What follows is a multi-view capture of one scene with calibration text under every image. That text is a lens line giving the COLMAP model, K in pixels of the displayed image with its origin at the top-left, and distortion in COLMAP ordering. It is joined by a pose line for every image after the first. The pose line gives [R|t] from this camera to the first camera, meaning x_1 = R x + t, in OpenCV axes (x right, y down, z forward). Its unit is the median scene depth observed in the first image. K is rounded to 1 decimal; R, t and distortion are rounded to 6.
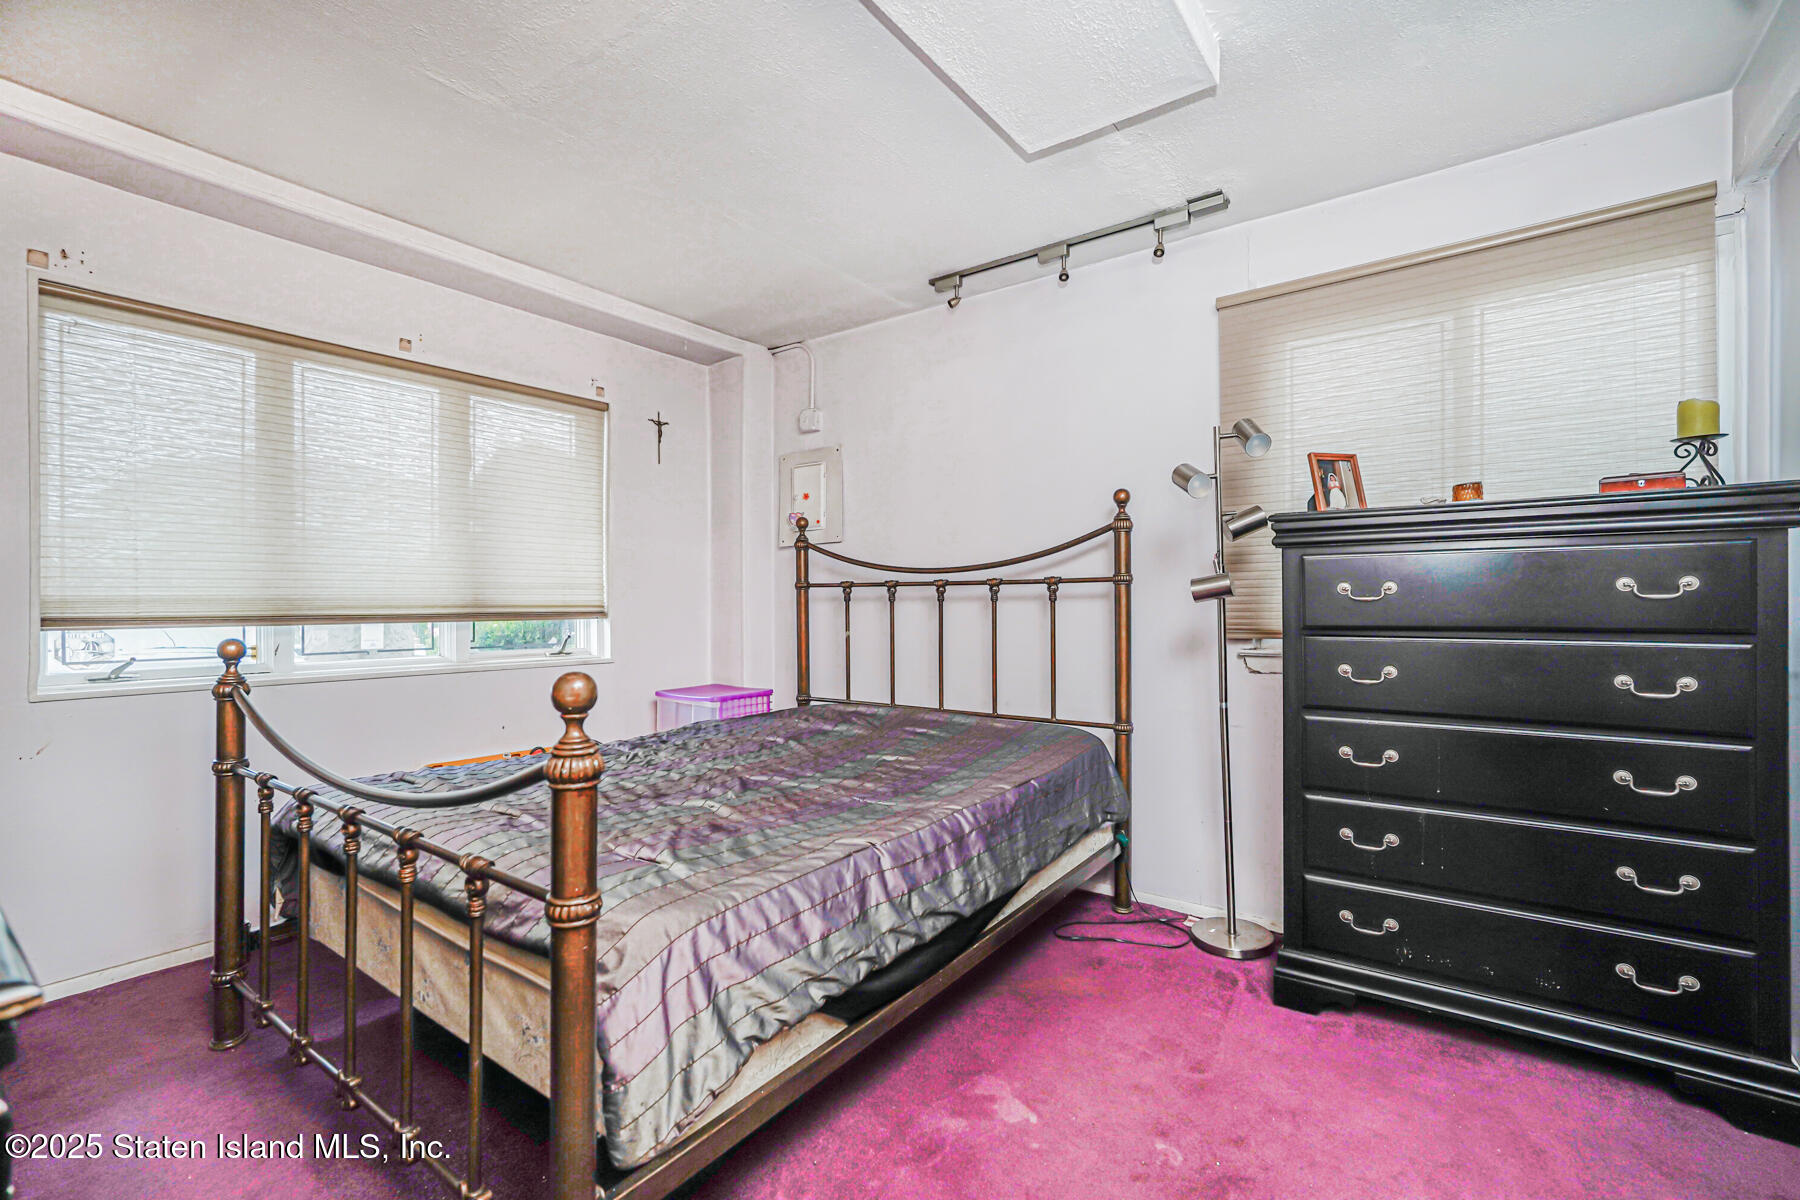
lens RADIAL K [[794.3, 0, 908.3], [0, 794.3, 598.2], [0, 0, 1]] dist [-0.014861, 0.008391]
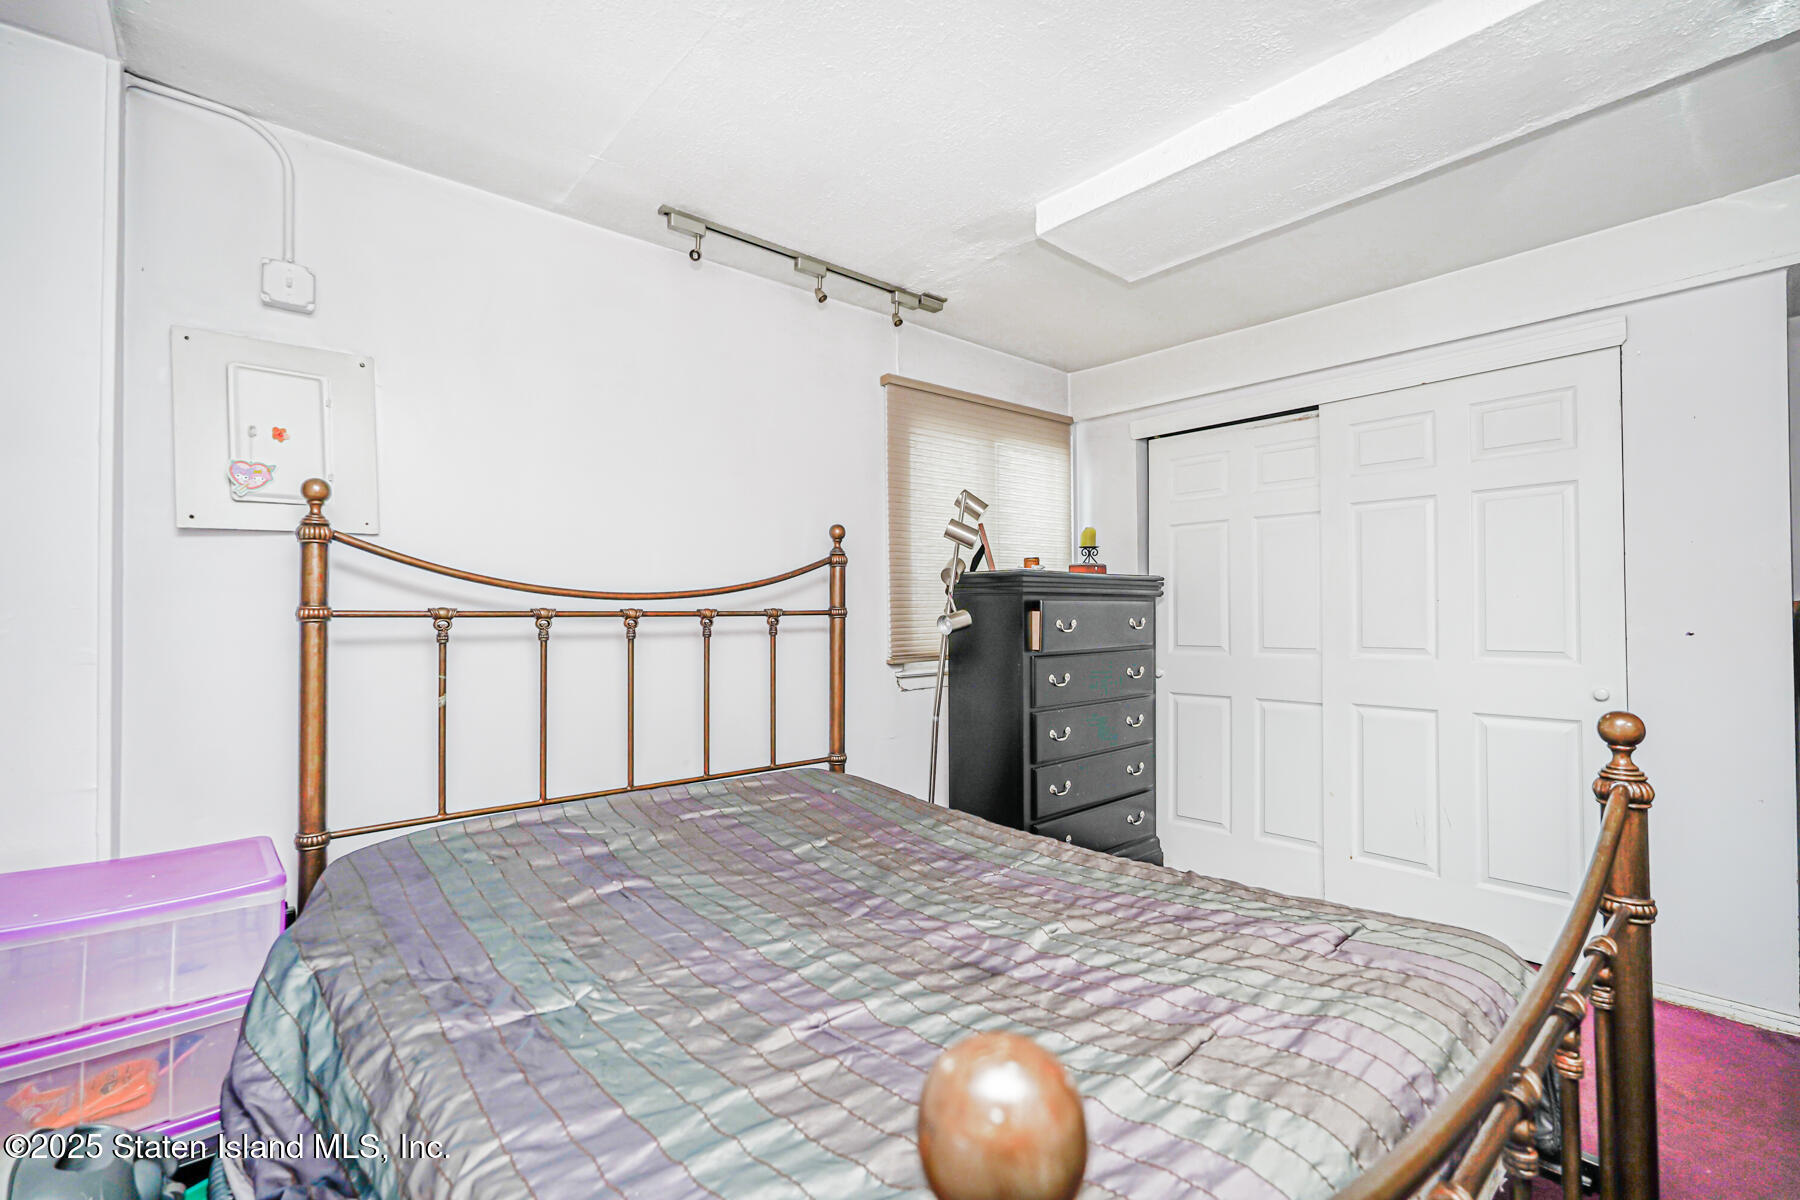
lens RADIAL K [[794.3, 0, 908.1], [0, 794.3, 600.9], [0, 0, 1]] dist [-0.014861, 0.008391]
pose [[0.212870, 0.022146, 0.976830, -0.657069], [0.003268, 0.999721, -0.023377, -0.013702], [-0.977075, 0.008169, 0.212738, 0.638706]]
